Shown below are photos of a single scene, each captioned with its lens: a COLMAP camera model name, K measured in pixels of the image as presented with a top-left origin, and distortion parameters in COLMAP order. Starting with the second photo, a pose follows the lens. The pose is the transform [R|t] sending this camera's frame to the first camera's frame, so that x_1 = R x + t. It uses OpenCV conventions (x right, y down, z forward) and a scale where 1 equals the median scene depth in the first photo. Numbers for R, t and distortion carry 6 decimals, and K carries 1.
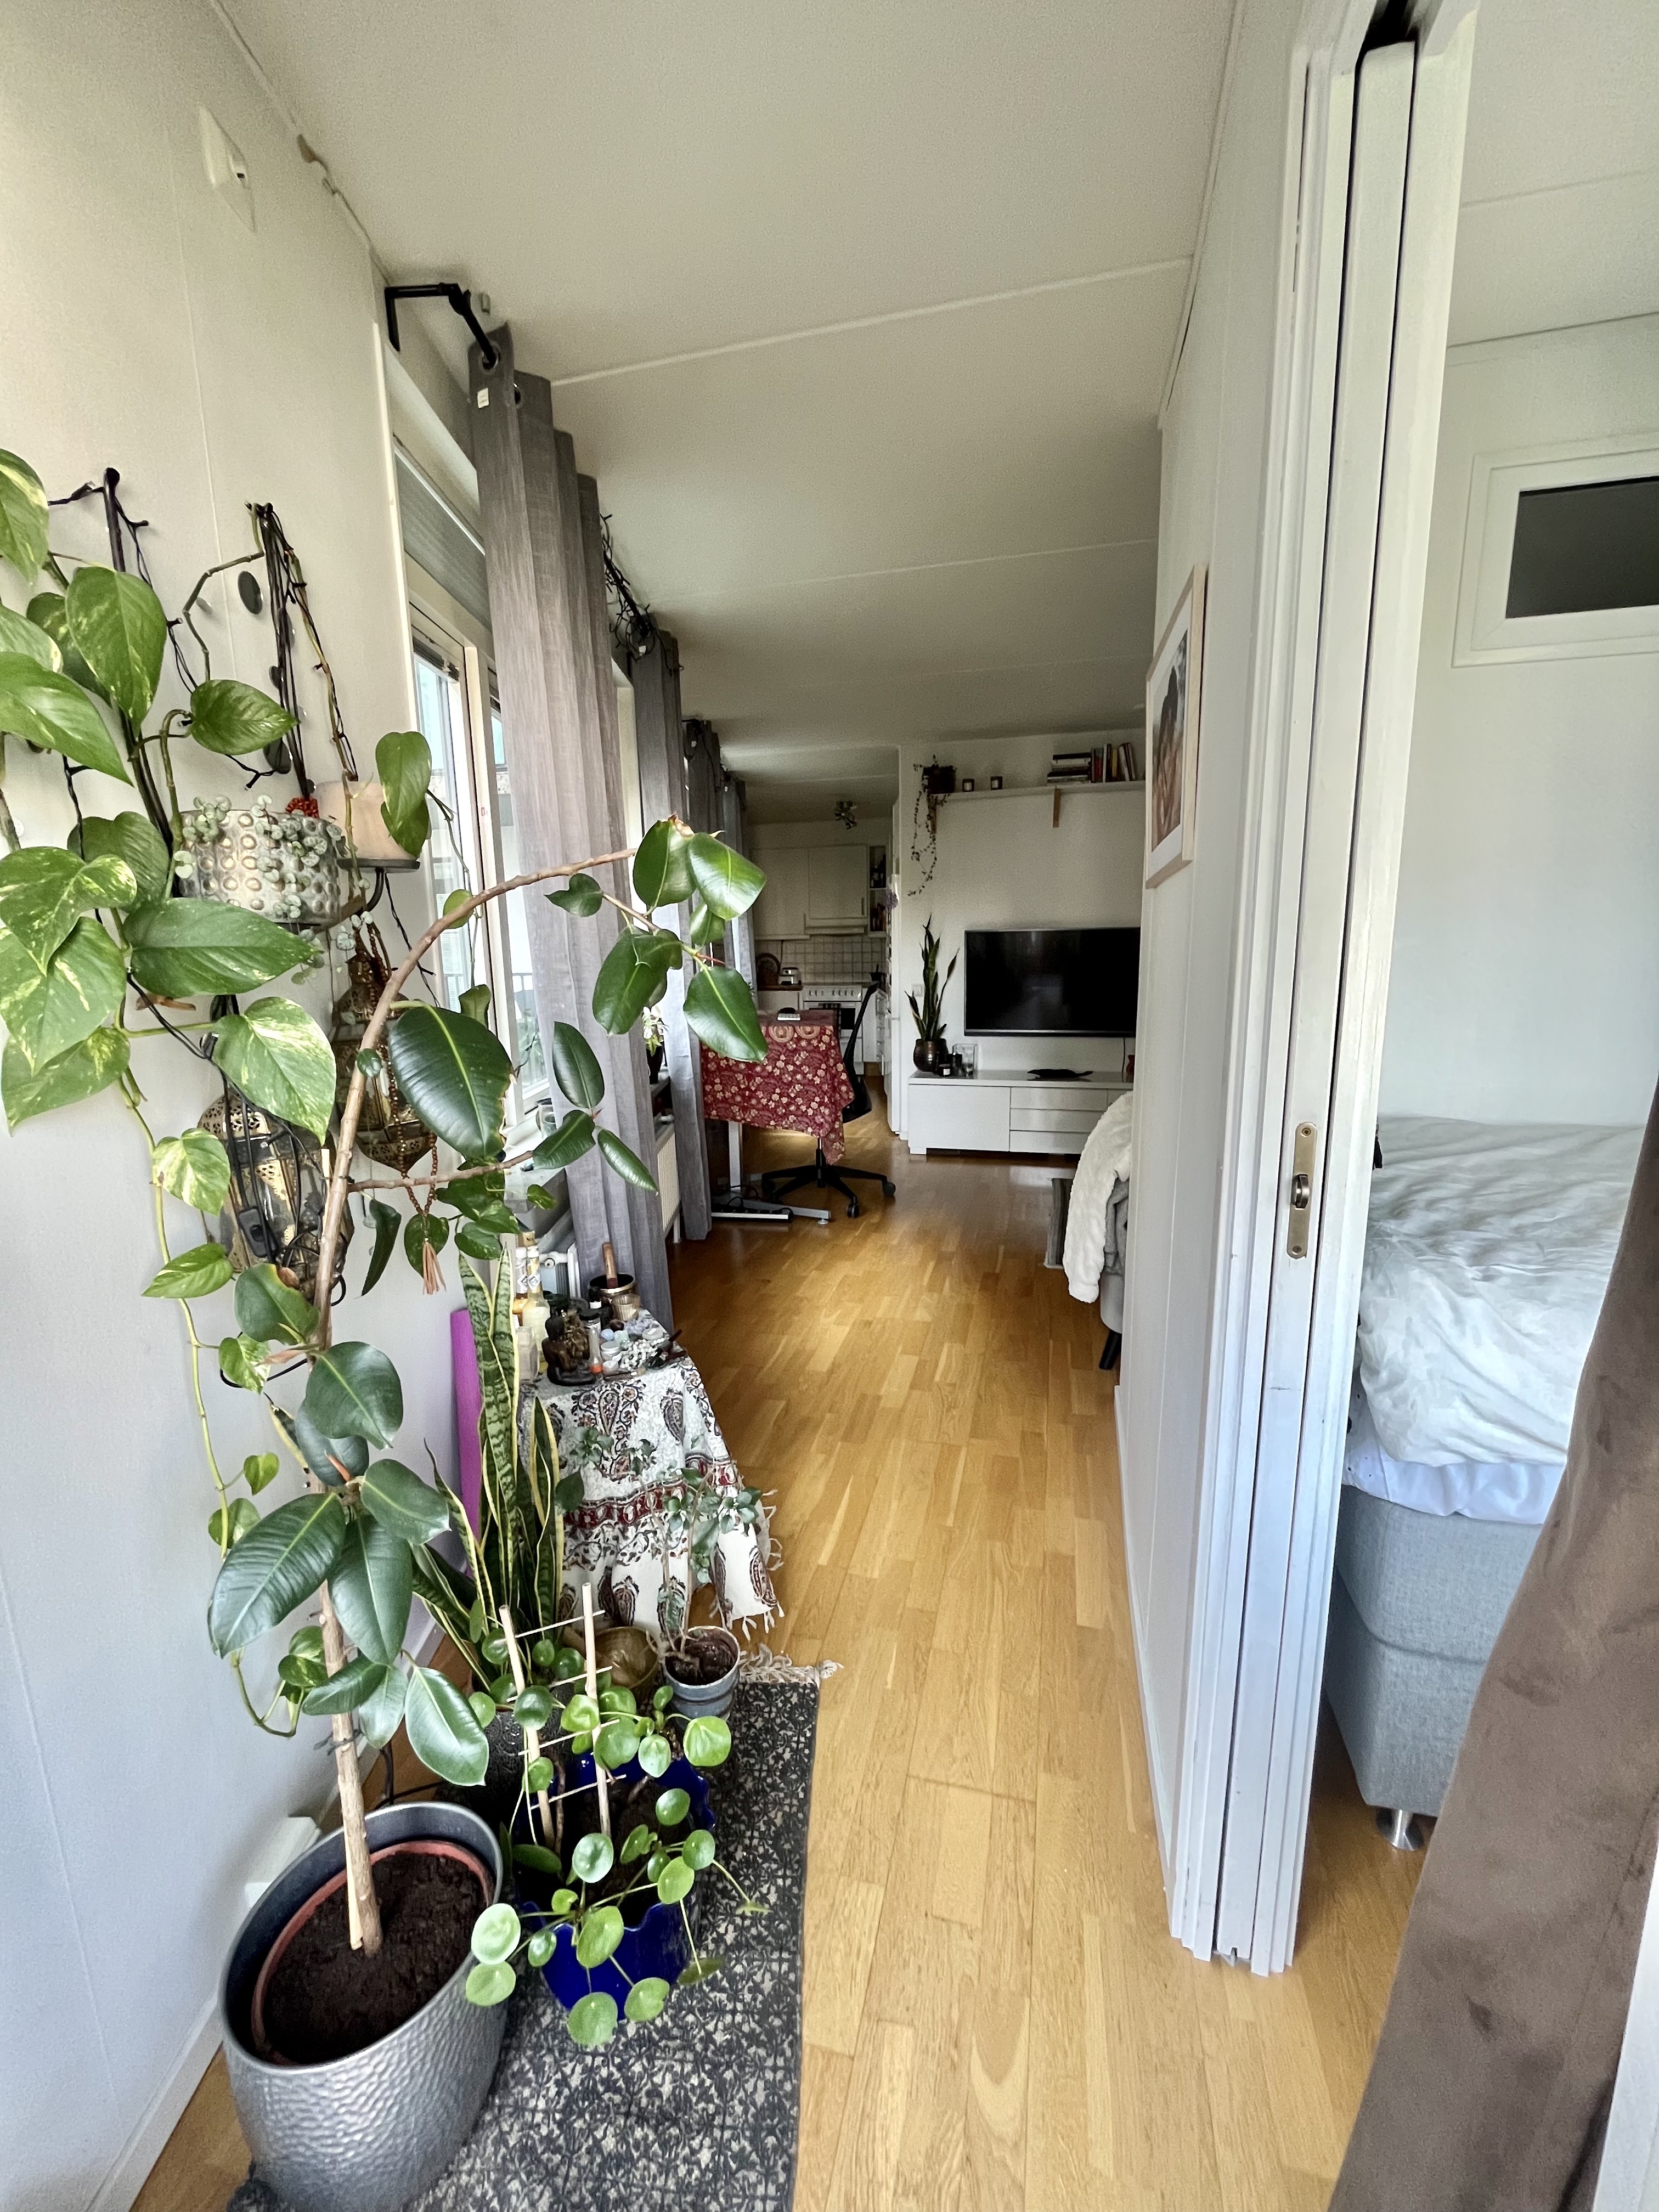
lens RADIAL K [[890.7, 0, 819.1], [0, 890.7, 1113.8], [0, 0, 1]] dist [0.002067, 0.000648]
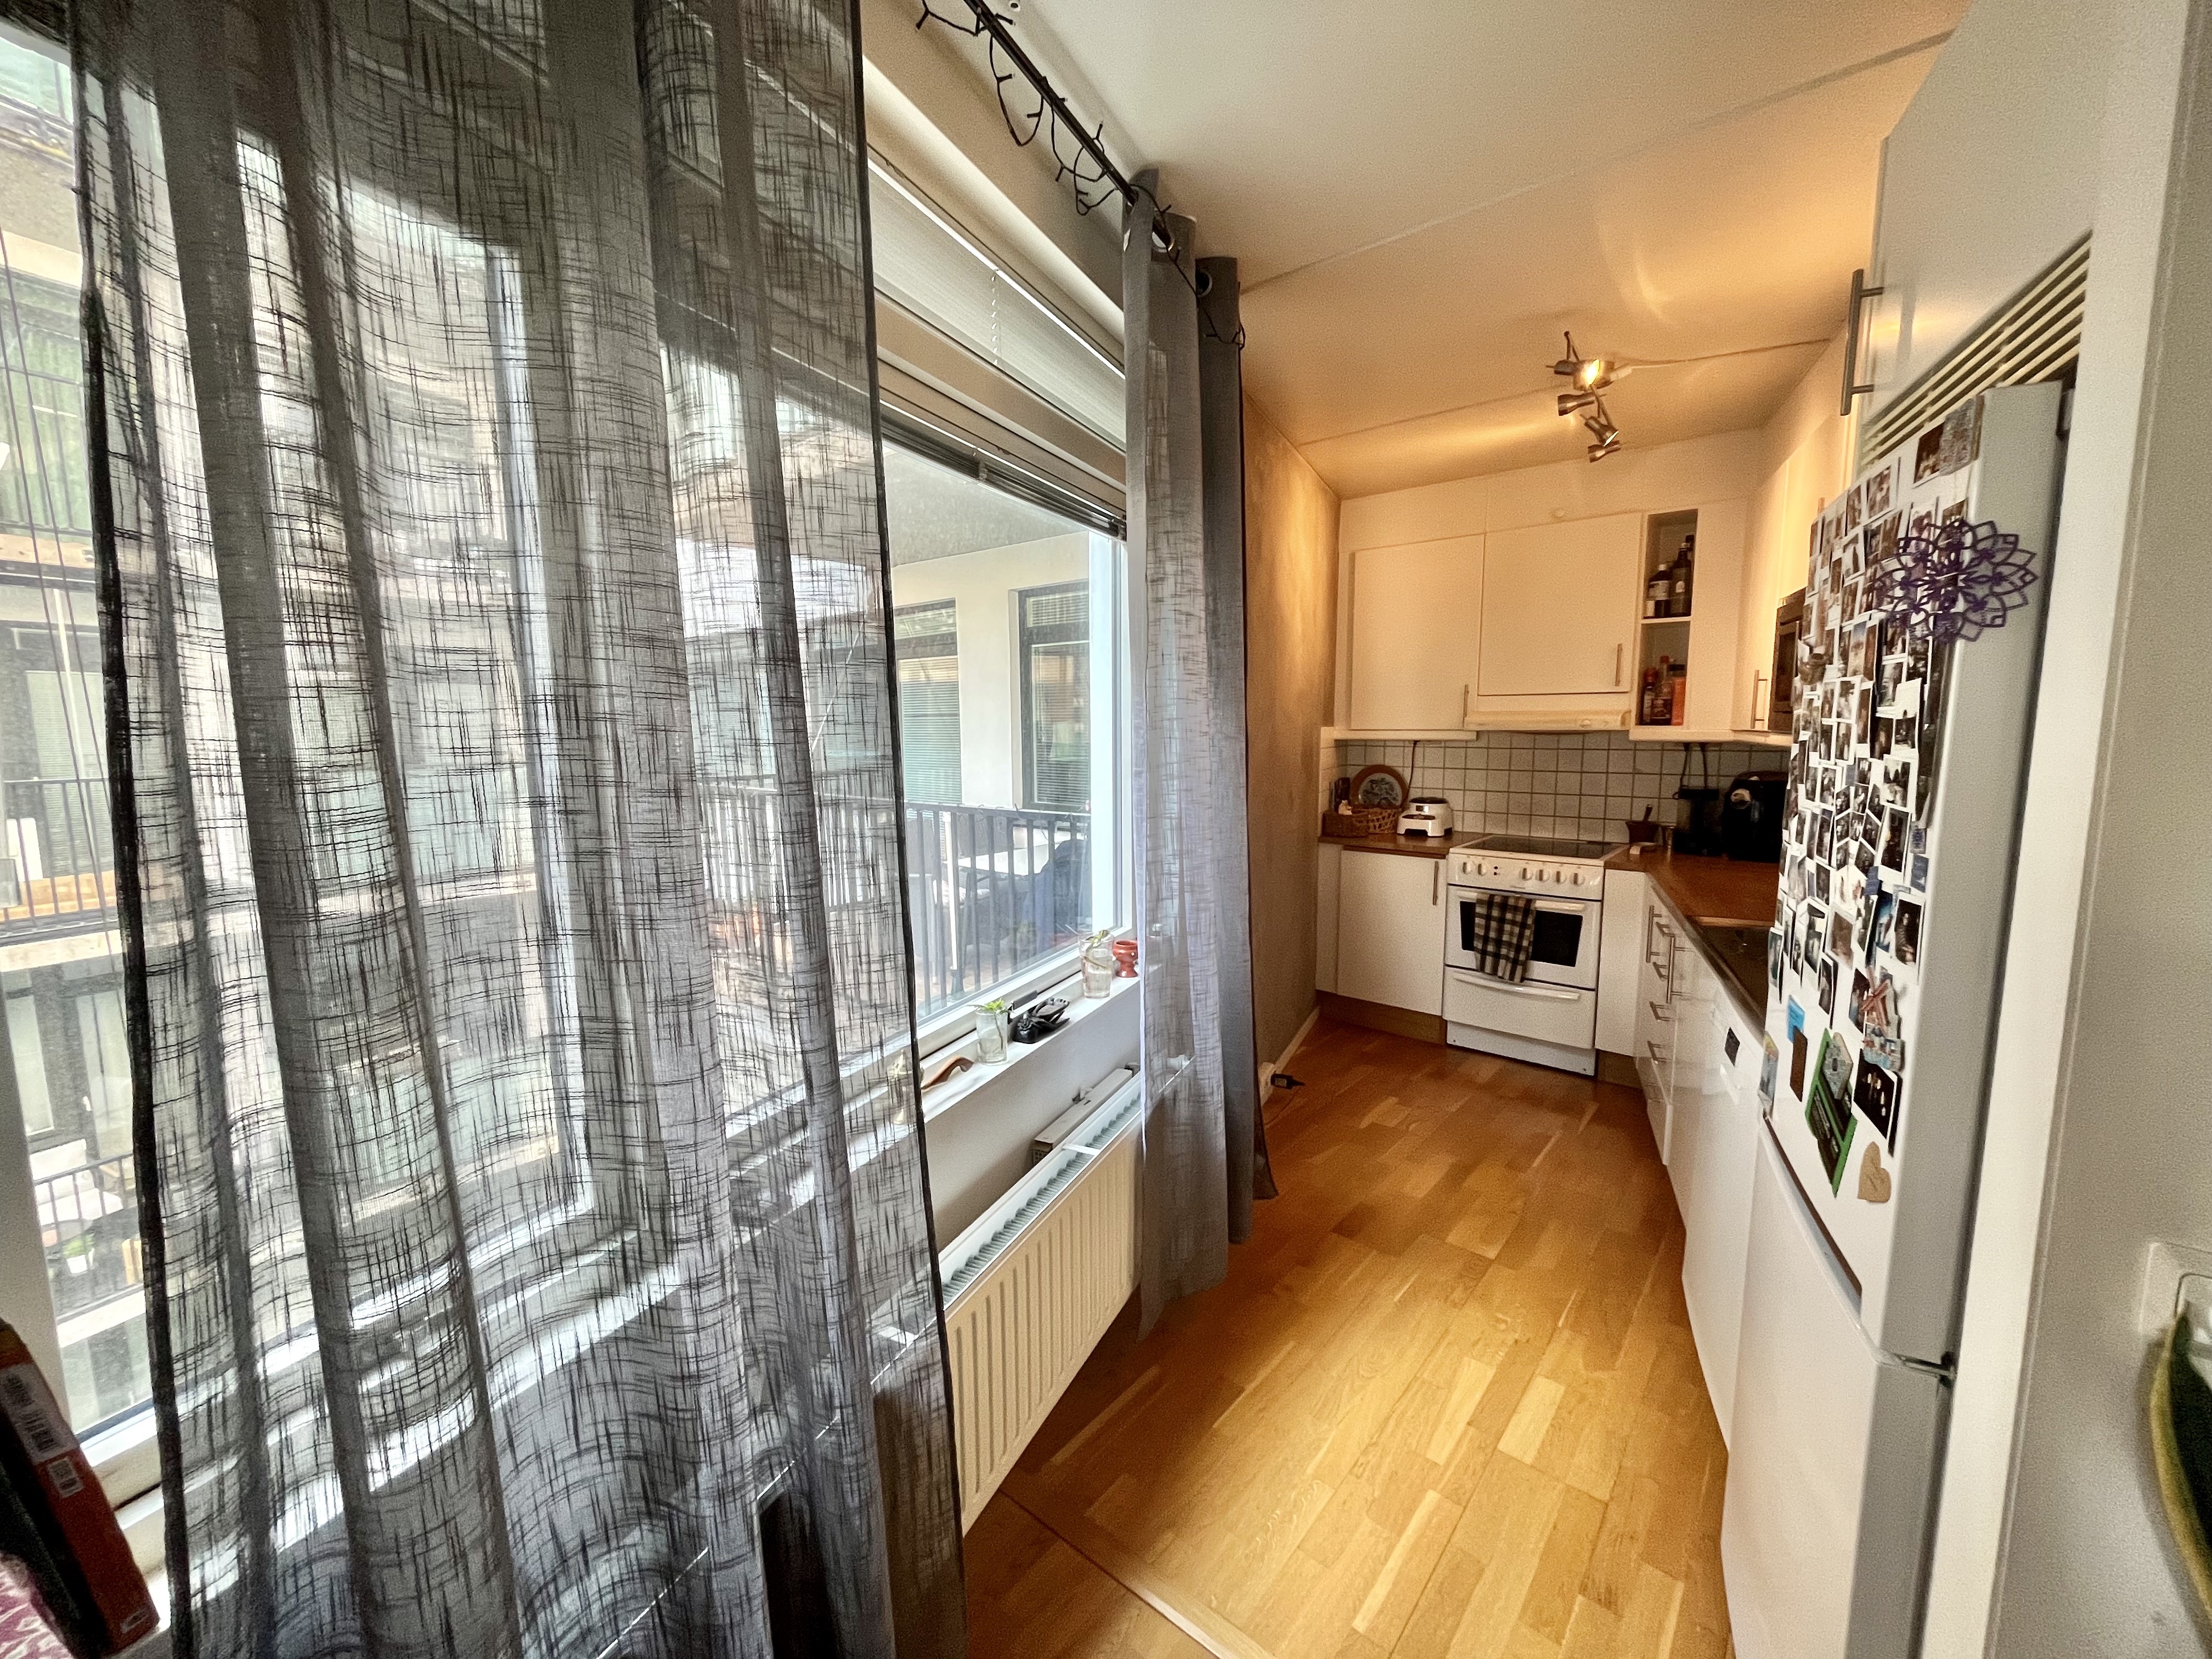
lens RADIAL K [[890.7, 0, 1121.1], [0, 890.7, 838.1], [0, 0, 1]] dist [0.002067, 0.000648]
pose [[0.904371, 0.066880, -0.421473, 0.033149], [-0.085519, 0.996011, -0.025455, -0.205031], [0.418090, 0.059065, 0.906483, 0.893006]]
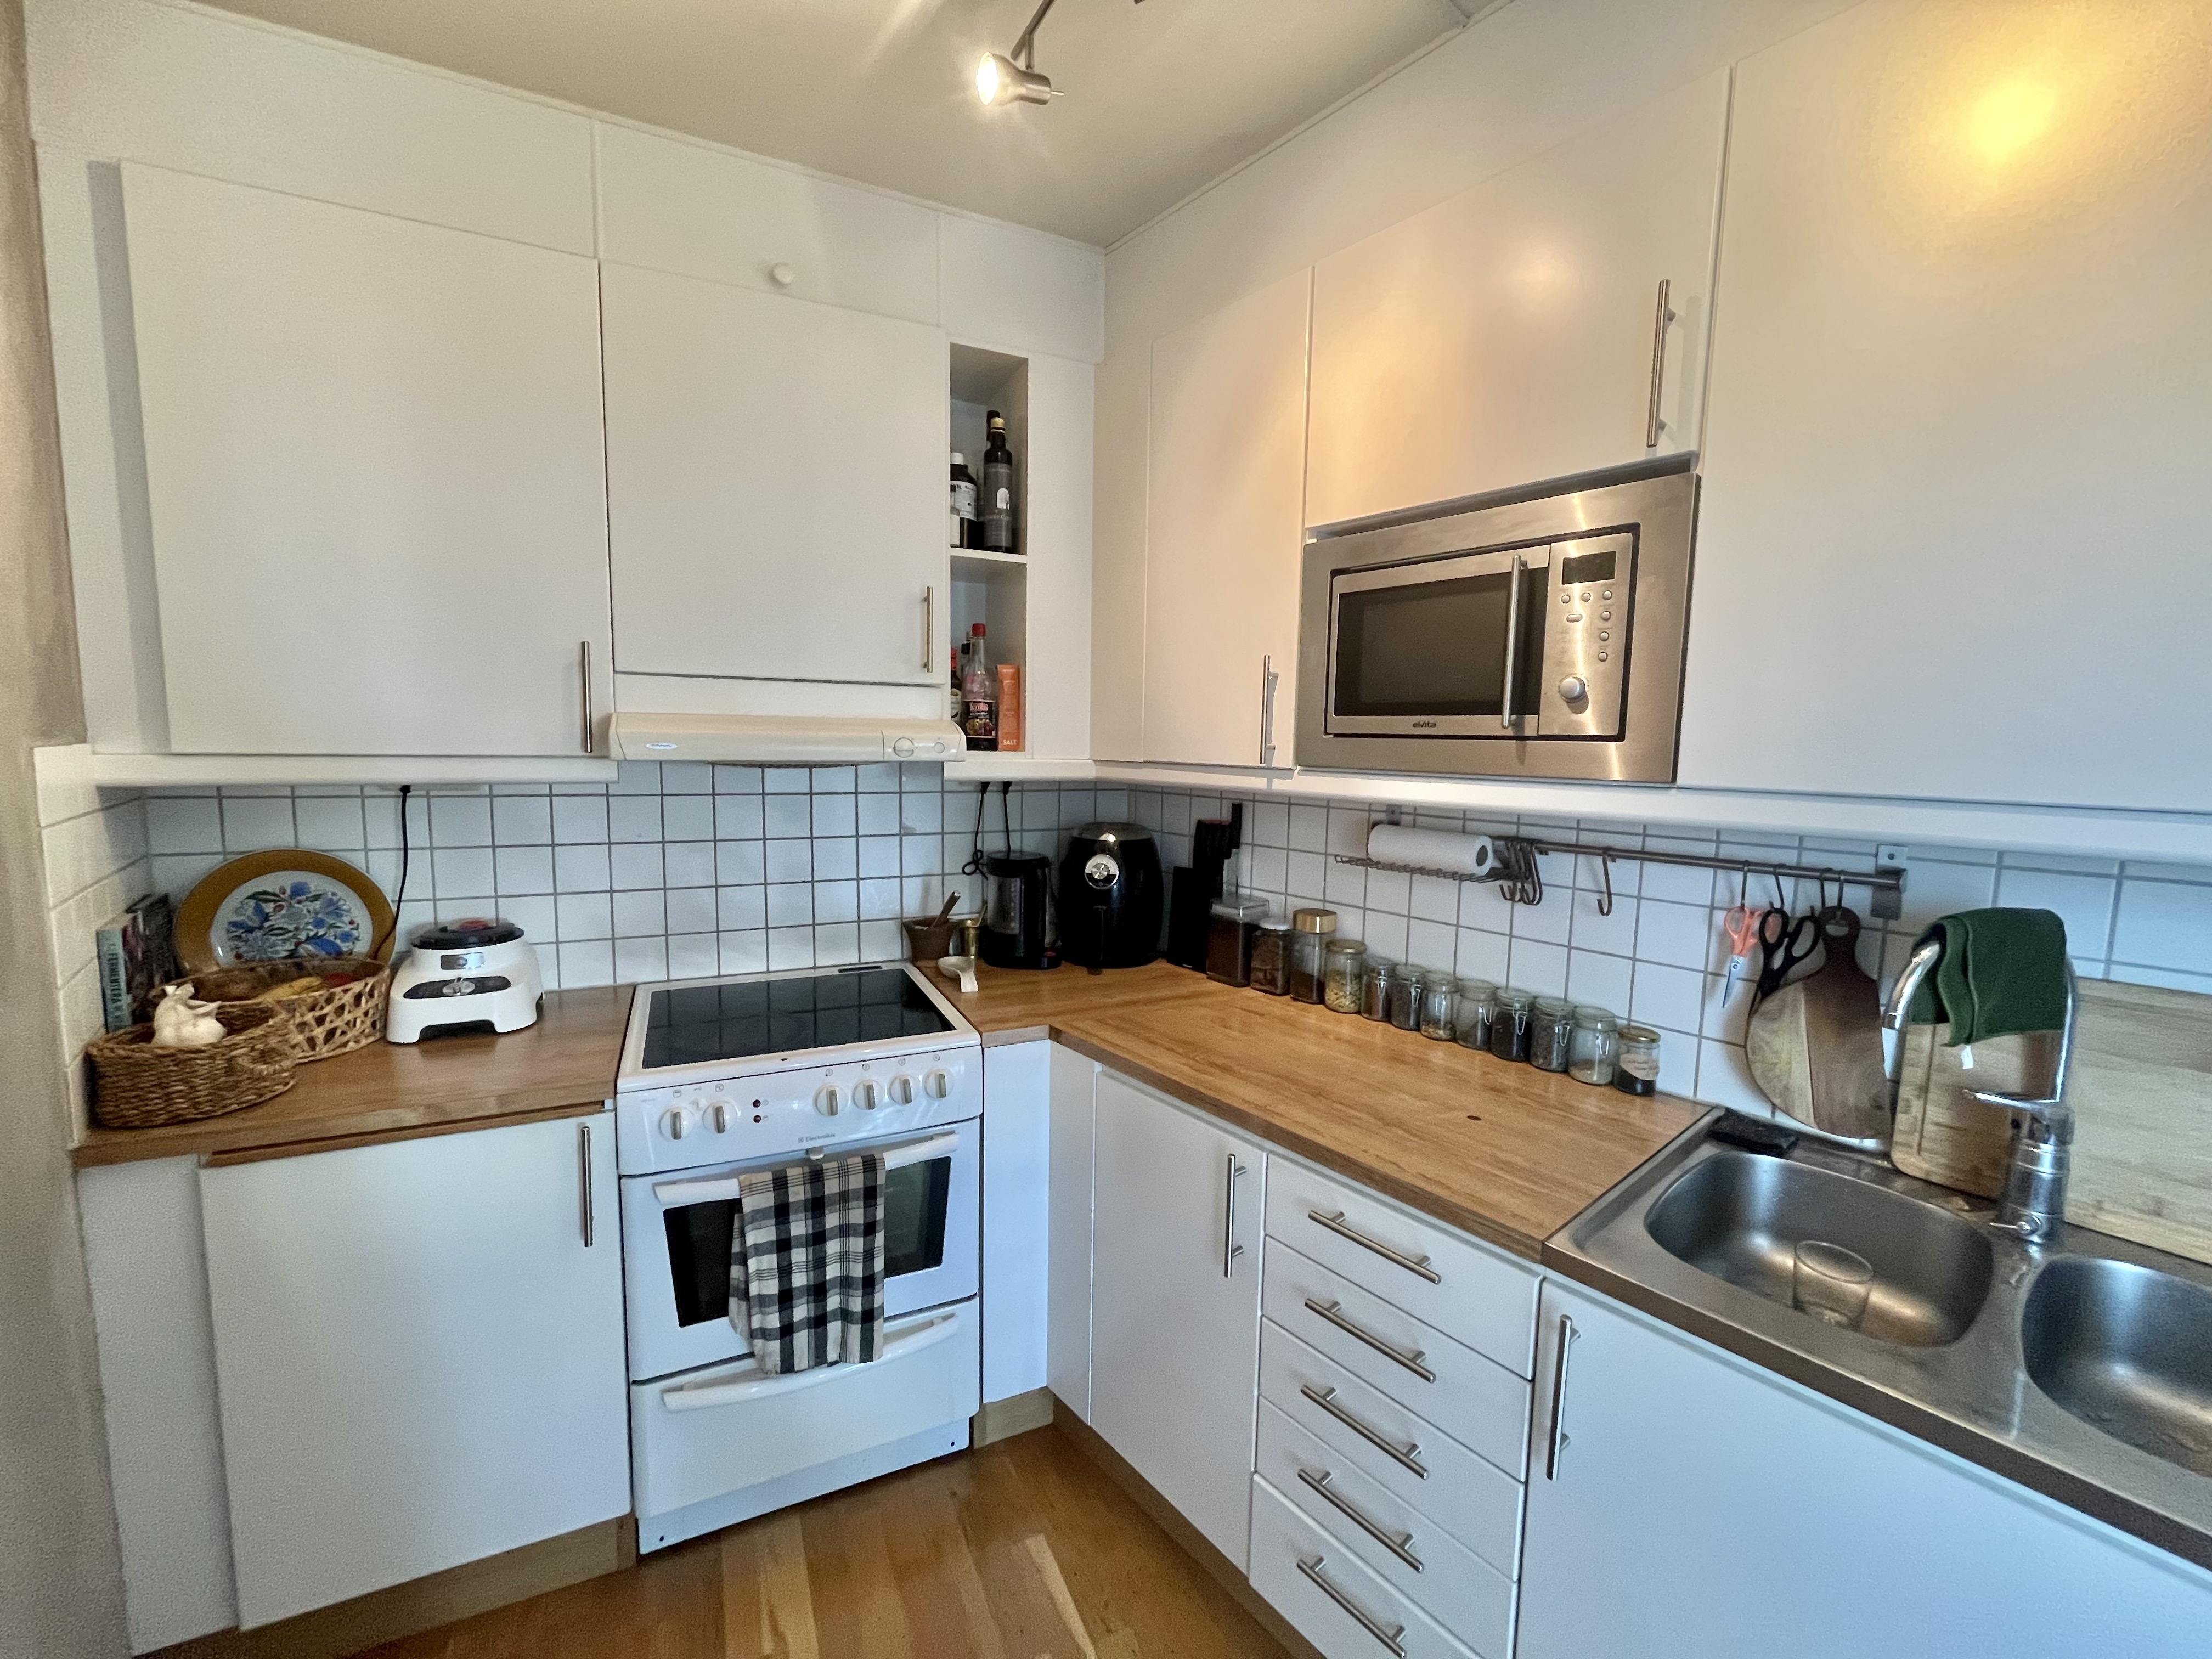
lens RADIAL K [[890.7, 0, 1114.0], [0, 890.7, 837.1], [0, 0, 1]] dist [0.002067, 0.000648]
pose [[0.769145, -0.042180, 0.637681, -0.081206], [0.089402, 0.995109, -0.042011, -0.283707], [-0.632790, 0.089322, 0.769154, 1.342685]]
